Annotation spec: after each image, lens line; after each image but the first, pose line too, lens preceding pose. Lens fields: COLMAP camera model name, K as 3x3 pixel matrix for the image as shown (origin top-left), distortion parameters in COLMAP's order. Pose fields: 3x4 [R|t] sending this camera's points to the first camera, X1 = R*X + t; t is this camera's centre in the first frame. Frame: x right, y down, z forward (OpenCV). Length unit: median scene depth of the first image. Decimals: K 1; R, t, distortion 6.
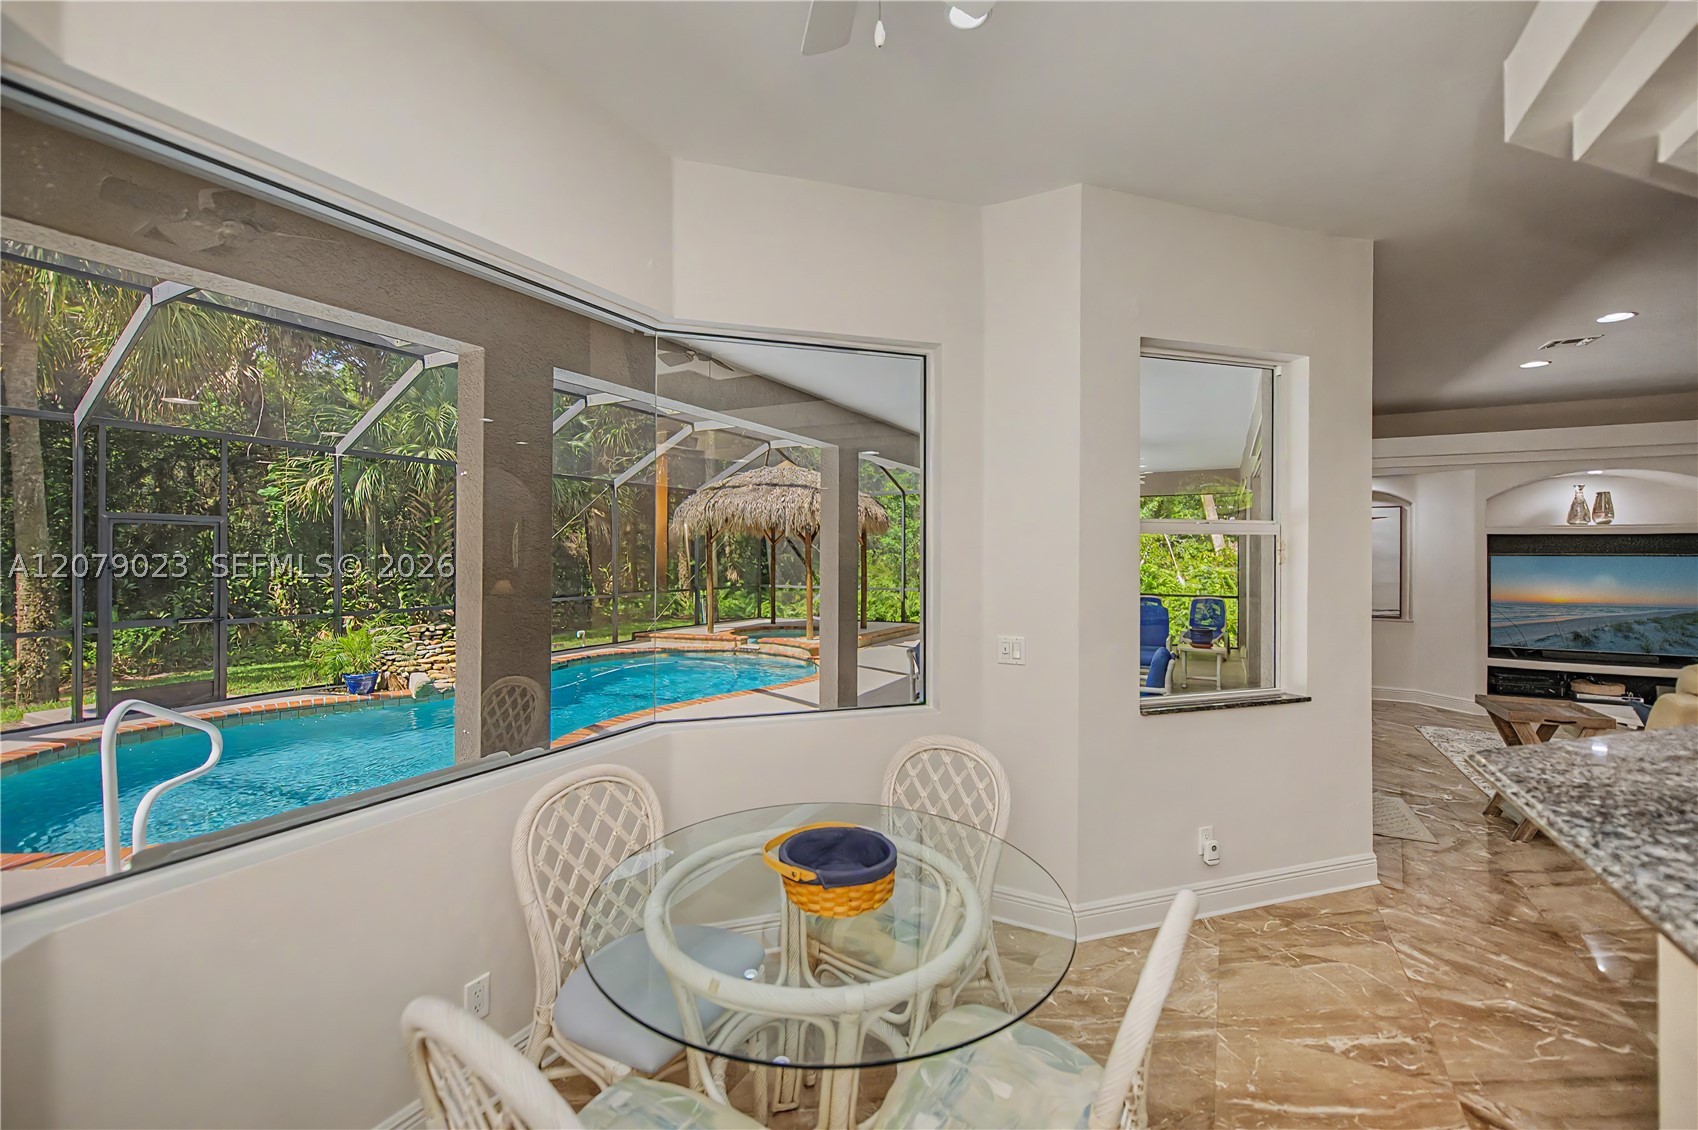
lens RADIAL K [[678.5, 0, 844.4], [0, 678.5, 560.4], [0, 0, 1]] dist [0.006940, -0.003584]
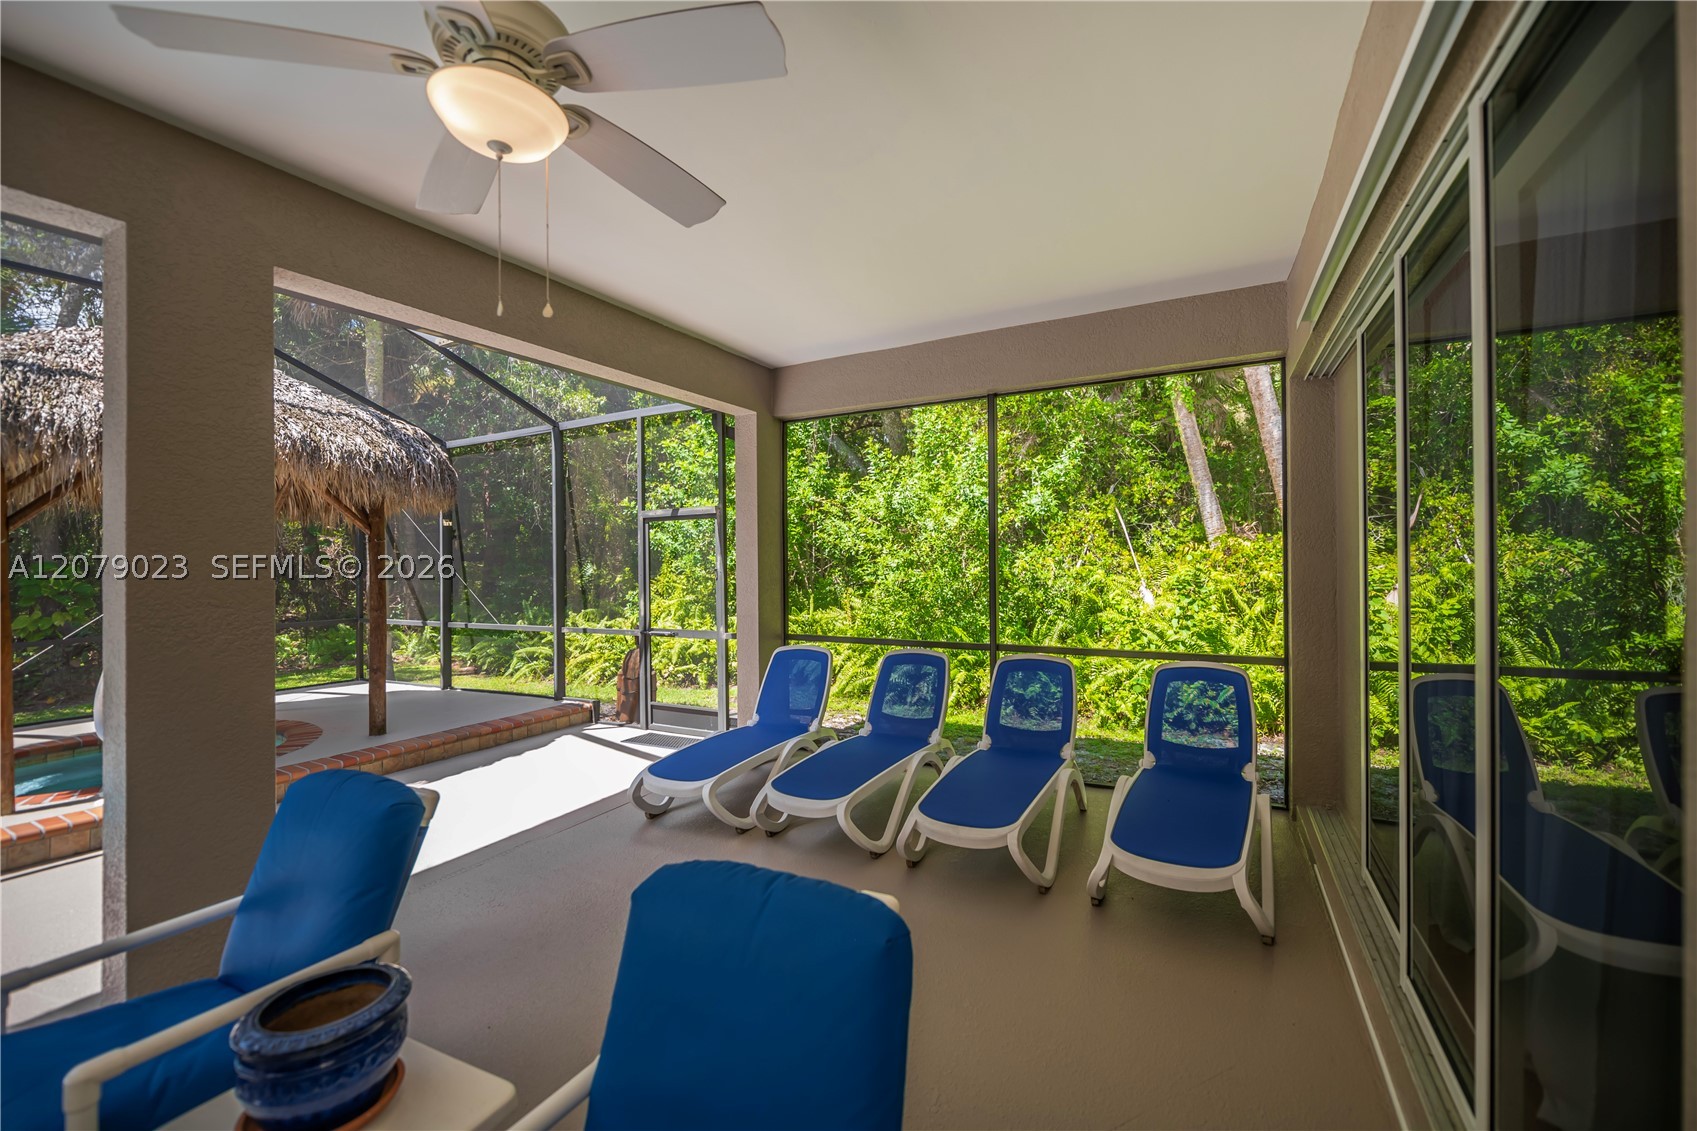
lens RADIAL K [[678.1, 0, 854.9], [0, 678.1, 559.9], [0, 0, 1]] dist [0.006940, -0.003584]
pose [[0.998924, -0.000888, 0.046375, 0.227639], [0.000892, 1.000000, -0.000068, 0.000245], [-0.046375, 0.000109, 0.998924, 0.449186]]
